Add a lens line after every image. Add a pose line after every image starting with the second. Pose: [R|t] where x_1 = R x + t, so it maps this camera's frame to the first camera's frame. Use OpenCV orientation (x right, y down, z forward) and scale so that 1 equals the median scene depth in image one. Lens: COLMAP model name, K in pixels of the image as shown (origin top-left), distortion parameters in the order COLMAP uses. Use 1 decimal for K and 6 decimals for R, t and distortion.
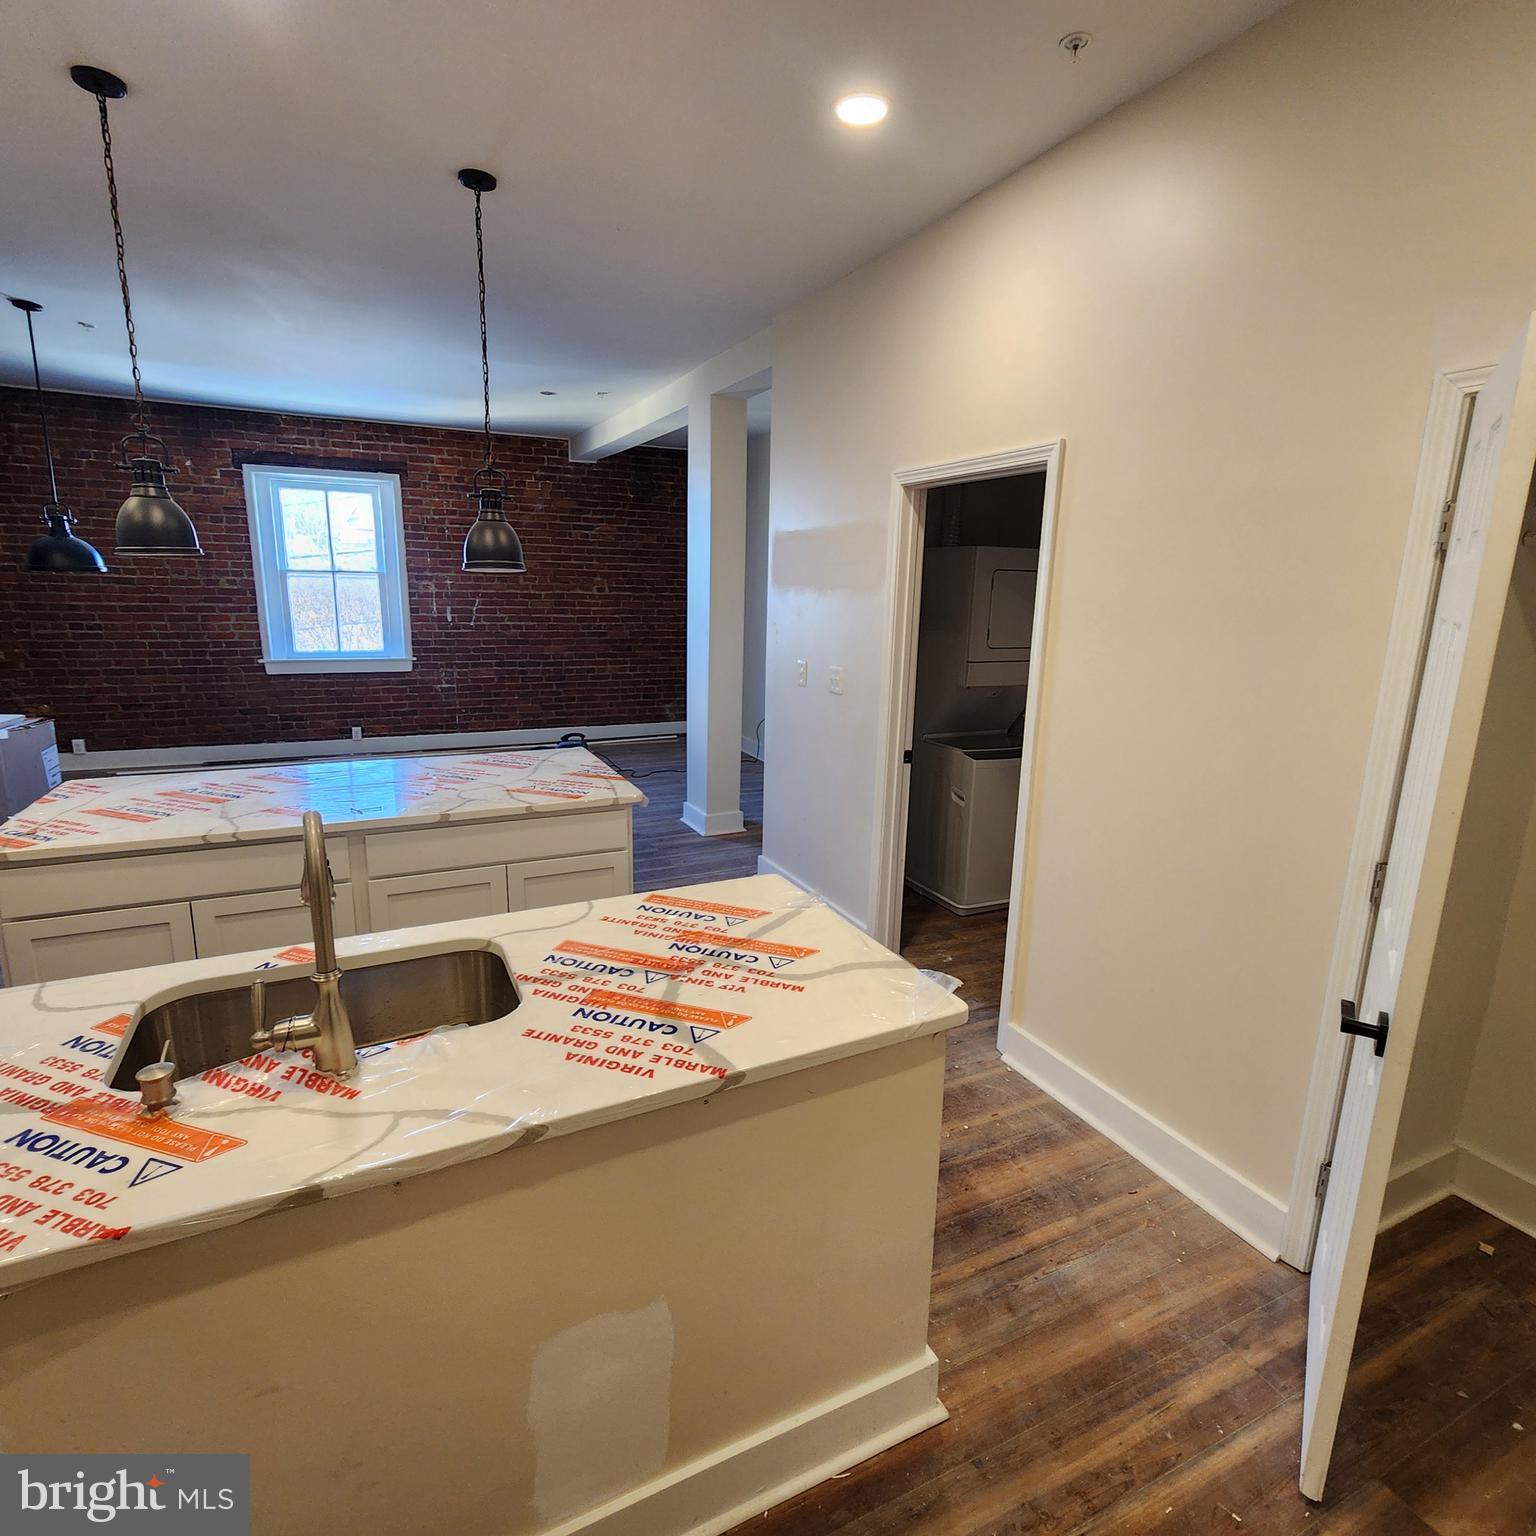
lens RADIAL K [[847.2, 0, 765.5], [0, 847.2, 770.9], [0, 0, 1]] dist [-0.000828, 0.000230]
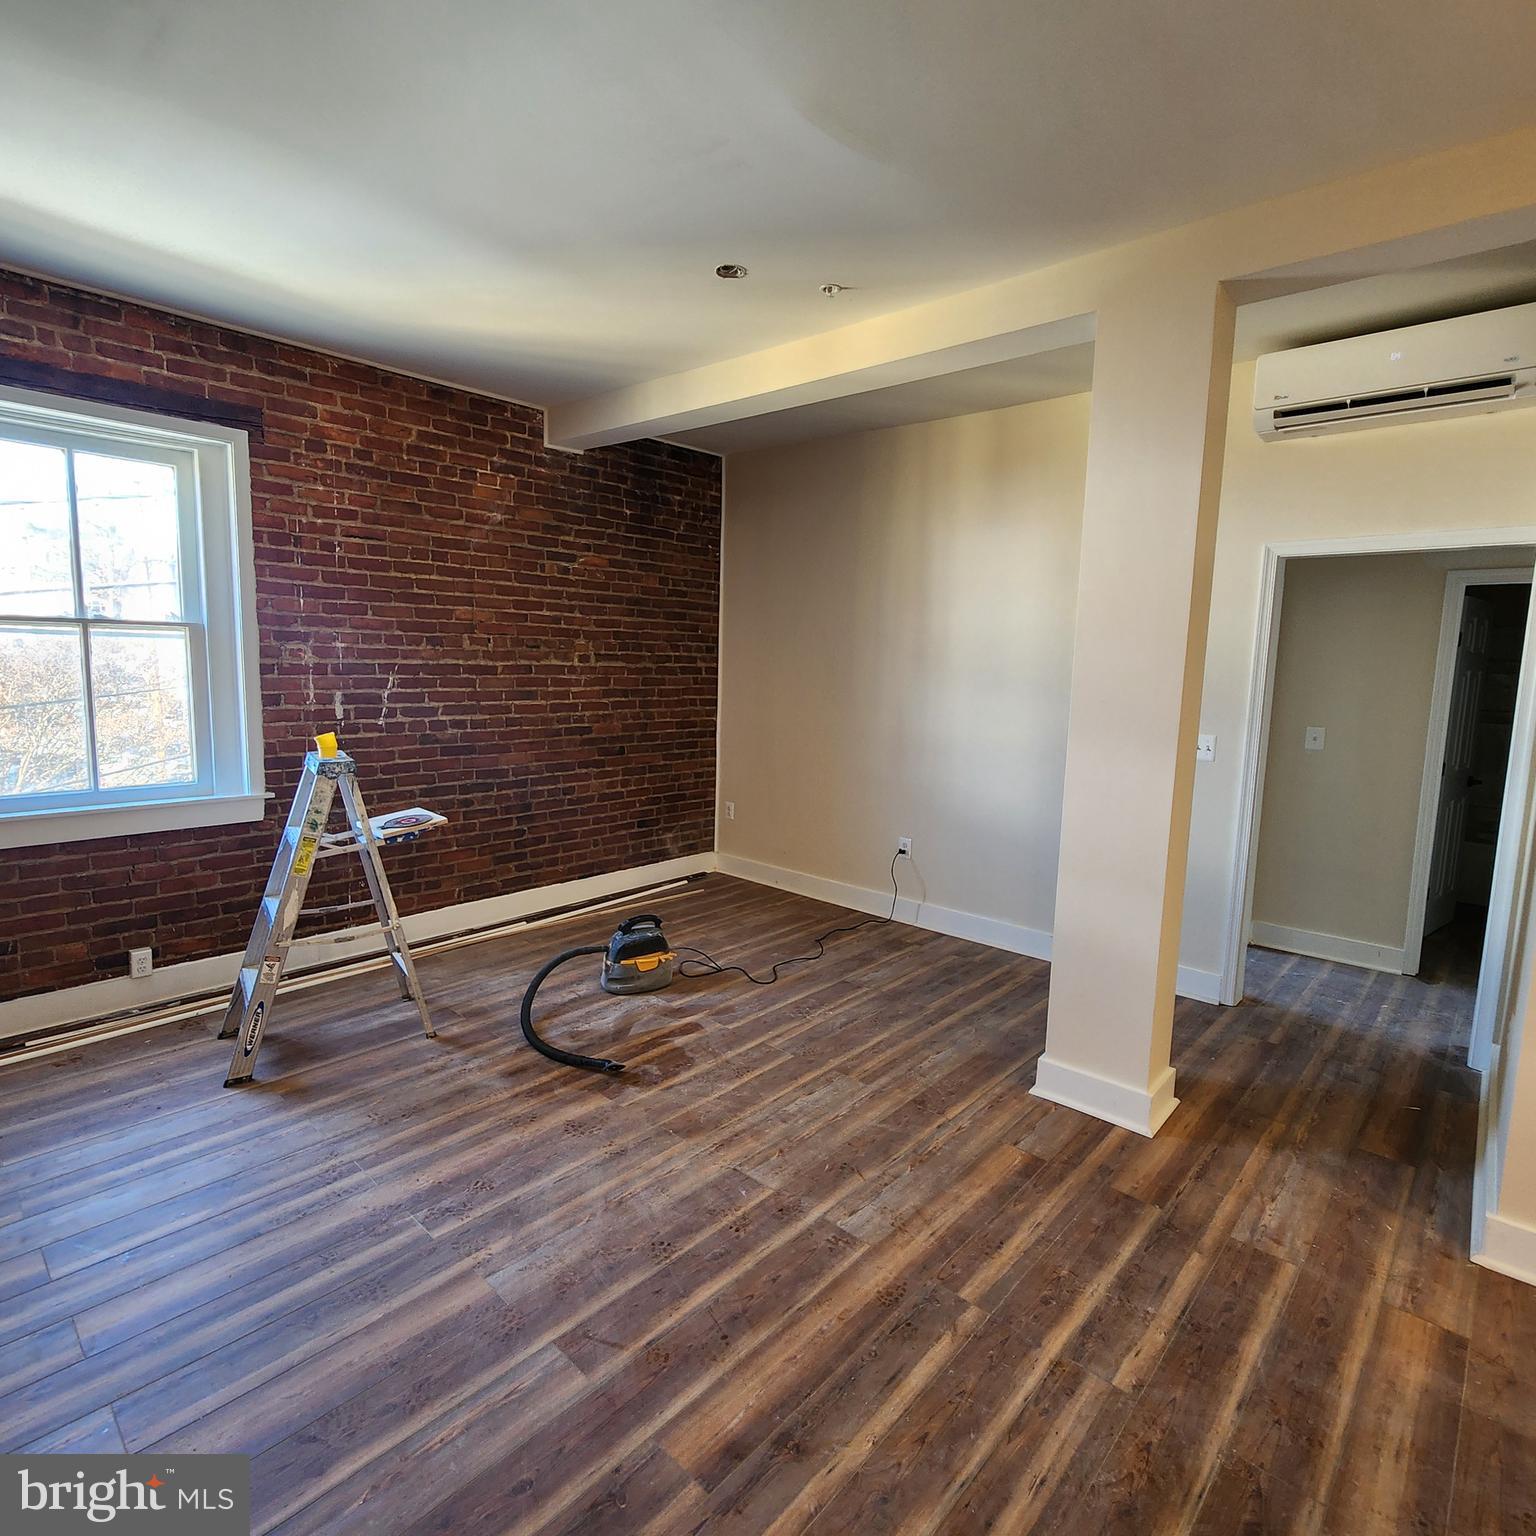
lens RADIAL K [[847.2, 0, 768.5], [0, 847.2, 764.0], [0, 0, 1]] dist [-0.000828, 0.000230]
pose [[0.925436, -0.050088, 0.375578, -0.314836], [0.083555, 0.993800, -0.073347, -0.085162], [-0.369575, 0.099260, 0.923884, 0.406543]]
